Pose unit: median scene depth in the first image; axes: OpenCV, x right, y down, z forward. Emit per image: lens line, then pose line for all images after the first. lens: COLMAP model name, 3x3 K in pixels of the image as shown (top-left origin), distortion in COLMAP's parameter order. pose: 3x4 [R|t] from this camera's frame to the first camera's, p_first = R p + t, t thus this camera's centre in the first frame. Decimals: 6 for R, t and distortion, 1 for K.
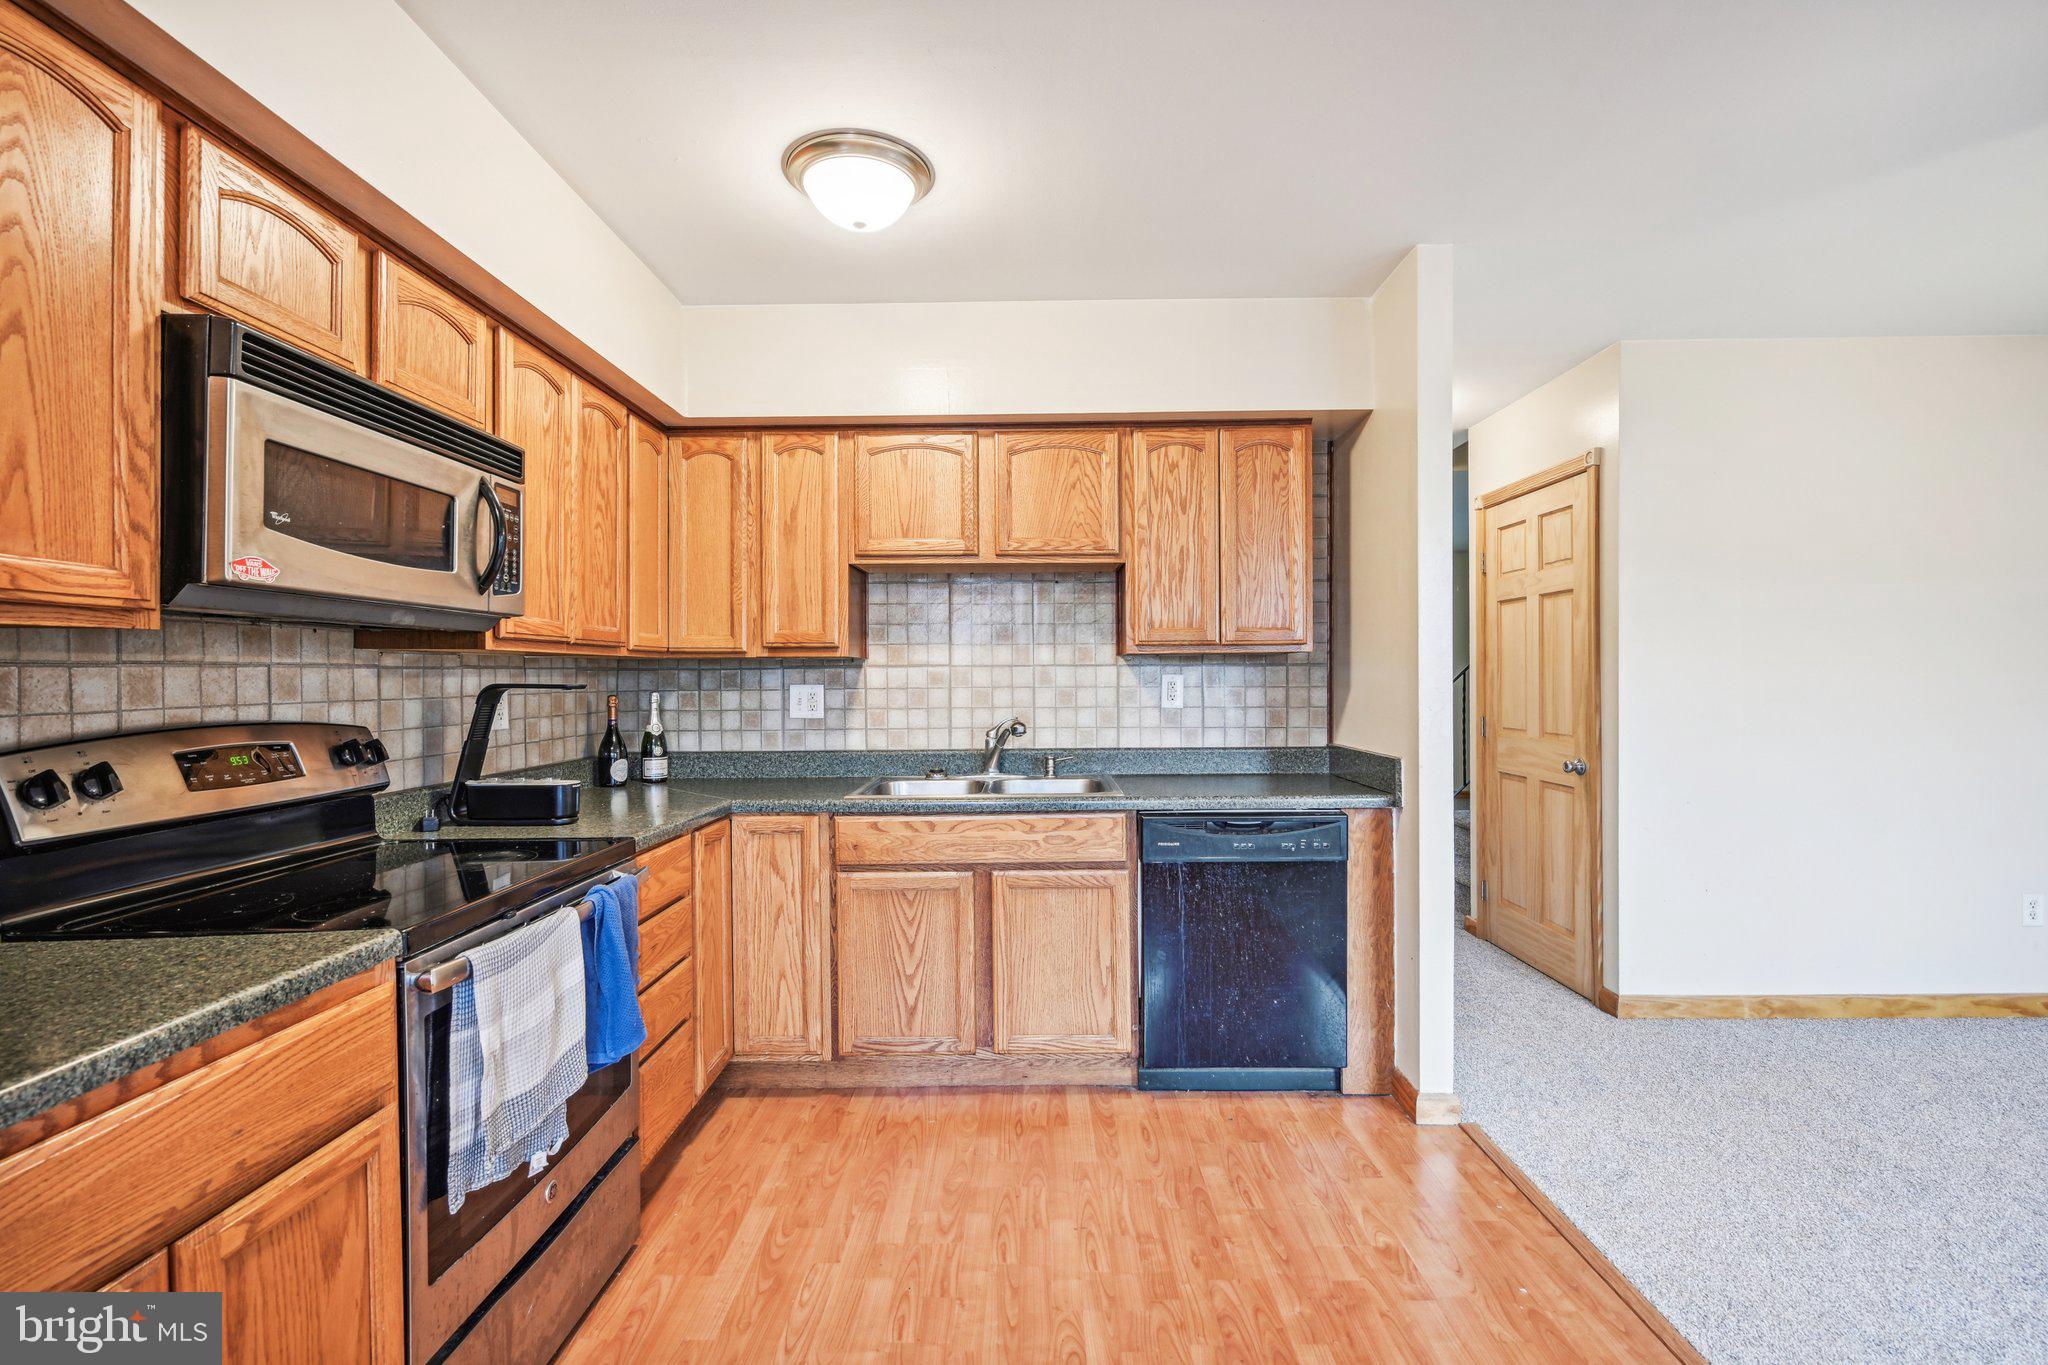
lens RADIAL K [[920.4, 0, 1041.6], [0, 920.4, 680.3], [0, 0, 1]] dist [-0.000407, 0.001317]
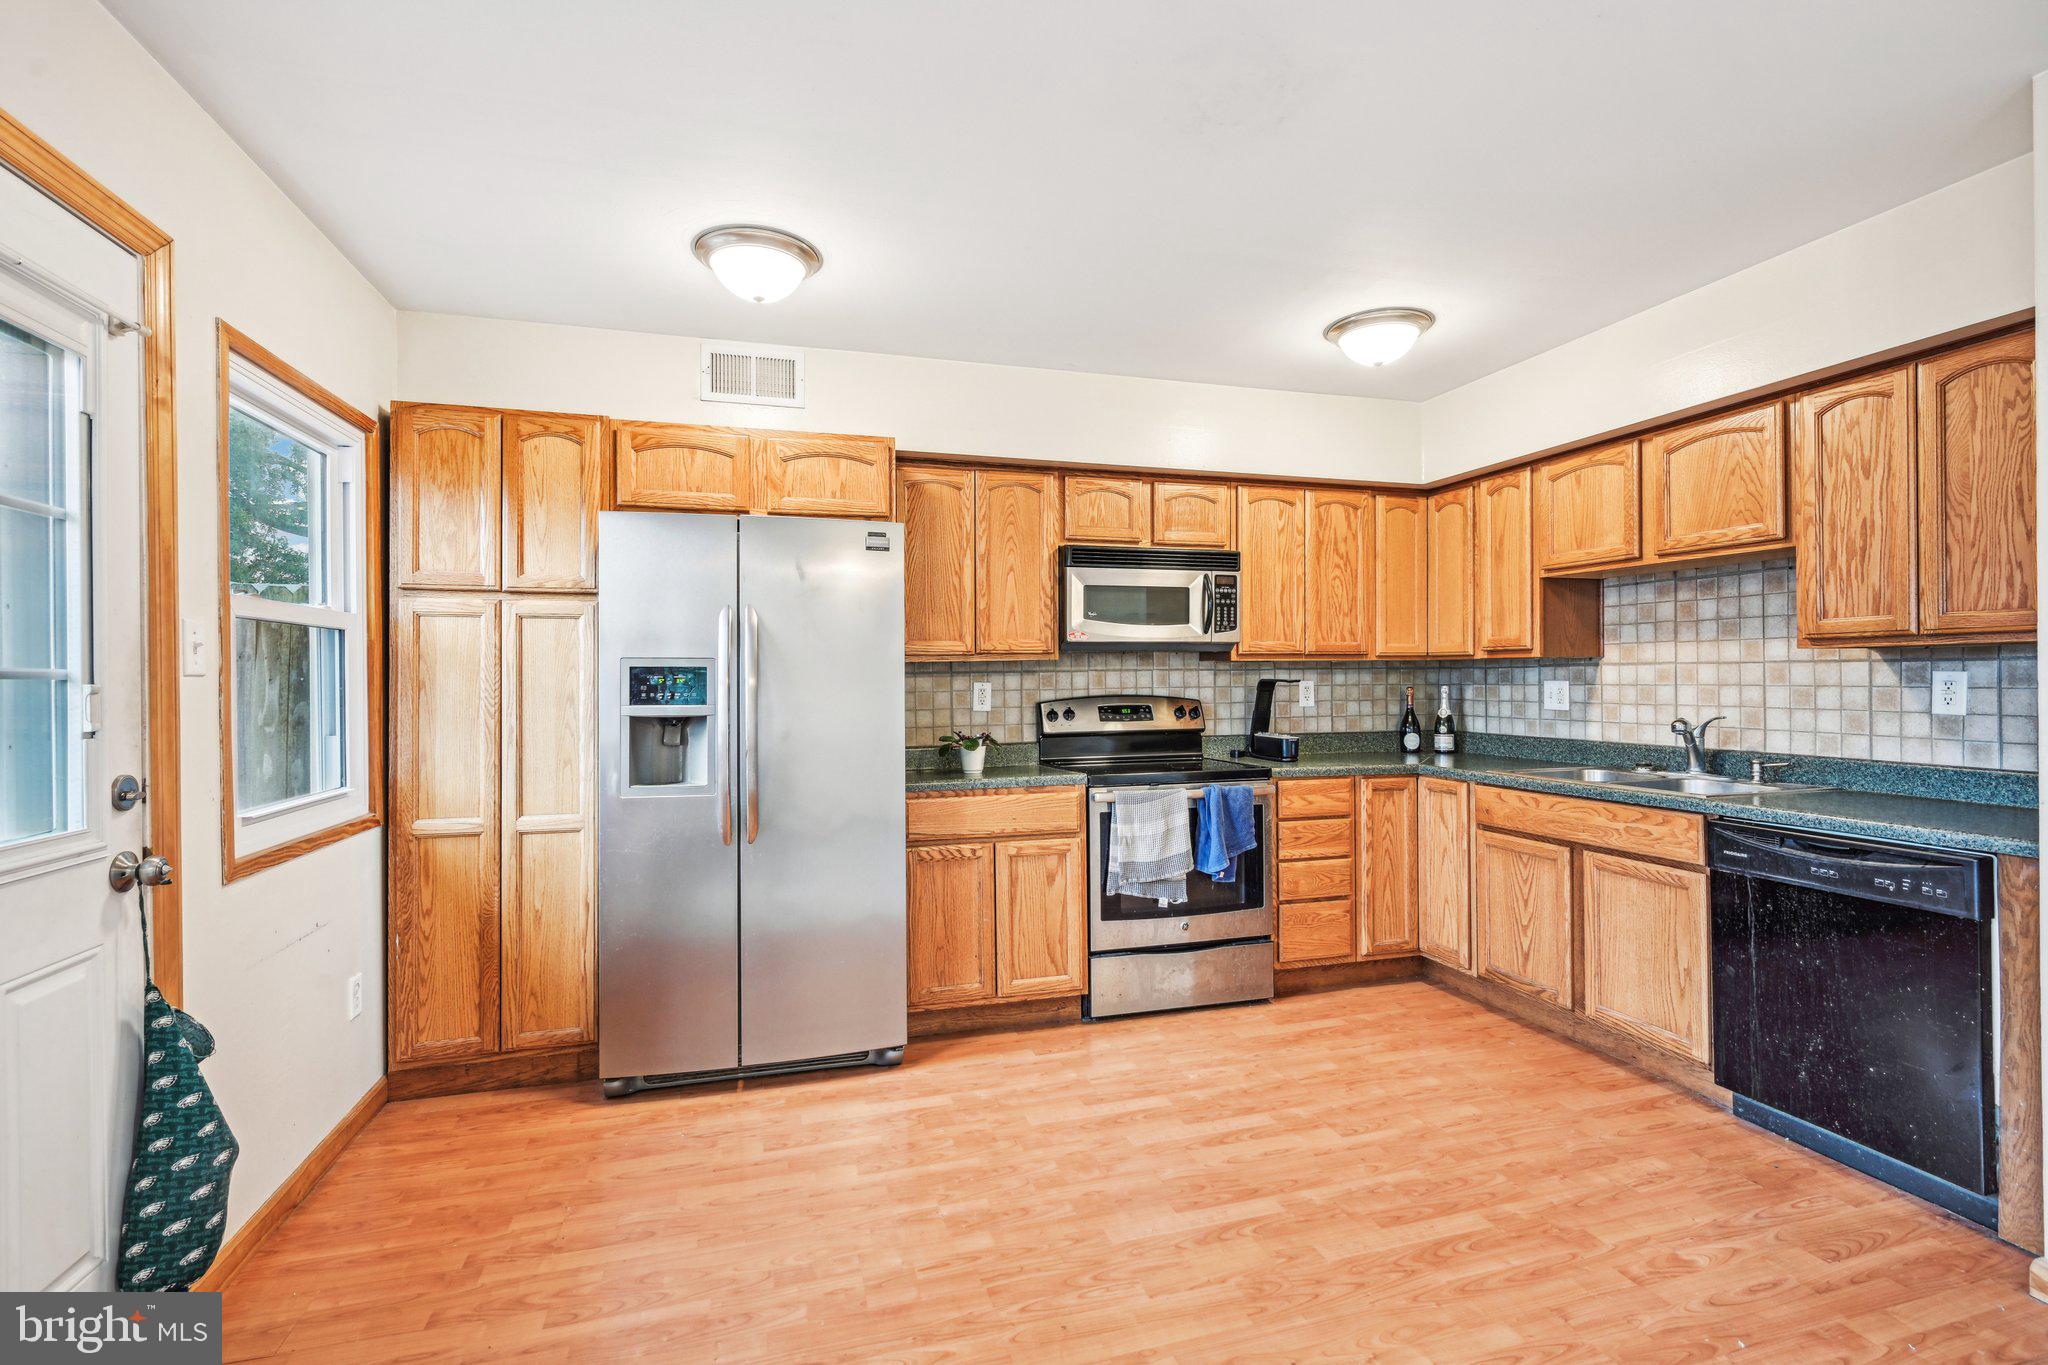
lens RADIAL K [[920.4, 0, 1003.8], [0, 920.4, 680.9], [0, 0, 1]] dist [-0.000407, 0.001317]
pose [[0.282268, 0.007594, -0.959305, 0.332378], [0.000812, 0.999966, 0.008155, -0.002635], [0.959335, -0.003081, 0.282253, 0.007986]]
